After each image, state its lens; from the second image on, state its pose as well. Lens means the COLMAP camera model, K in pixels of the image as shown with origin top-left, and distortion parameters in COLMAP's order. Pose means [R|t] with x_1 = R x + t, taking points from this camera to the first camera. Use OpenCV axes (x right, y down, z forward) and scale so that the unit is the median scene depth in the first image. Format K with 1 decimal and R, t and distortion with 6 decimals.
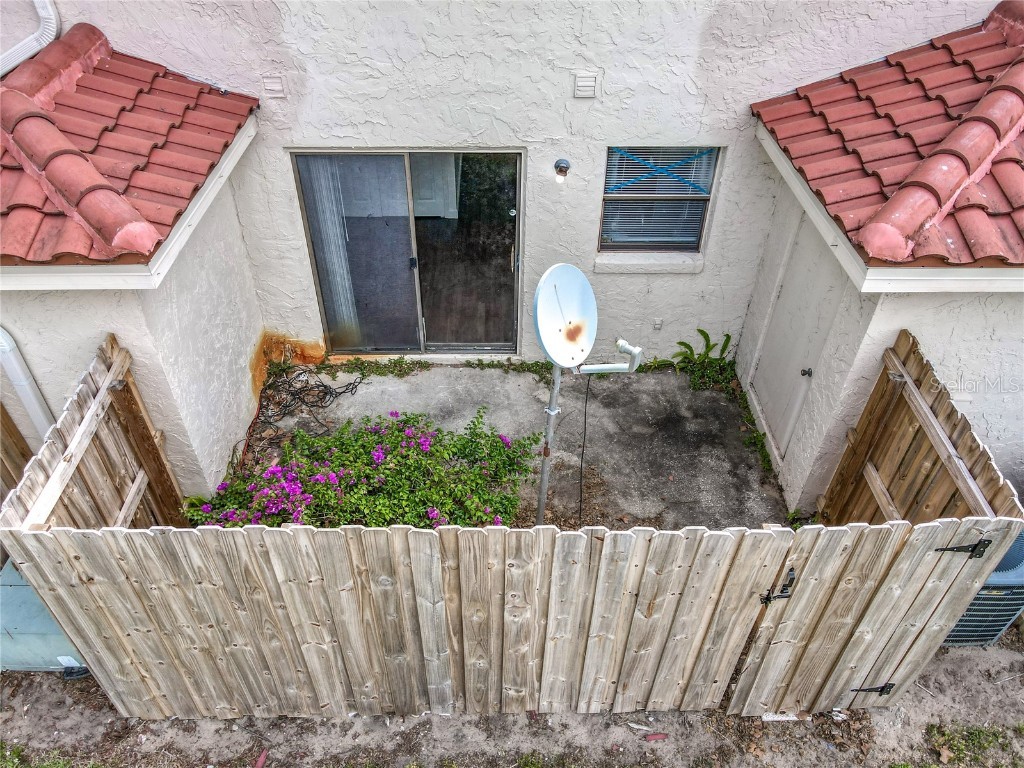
lens RADIAL K [[750.3, 0, 512.0], [0, 750.3, 384.0], [0, 0, 1]] dist [0.005414, 0.005789]
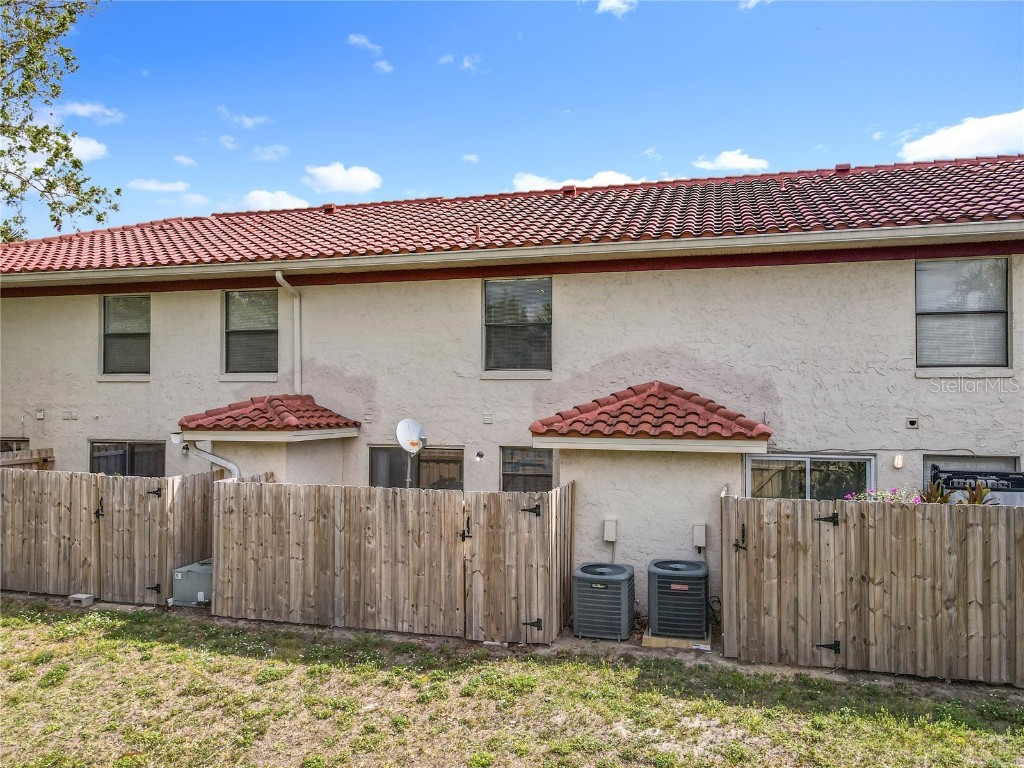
lens RADIAL K [[750.3, 0, 512.0], [0, 750.3, 384.0], [0, 0, 1]] dist [0.005414, 0.005789]
pose [[0.959271, -0.016480, -0.282007, 0.972951], [-0.177344, 0.741923, -0.646606, 1.201126], [0.219884, 0.670283, 0.708782, -0.844697]]
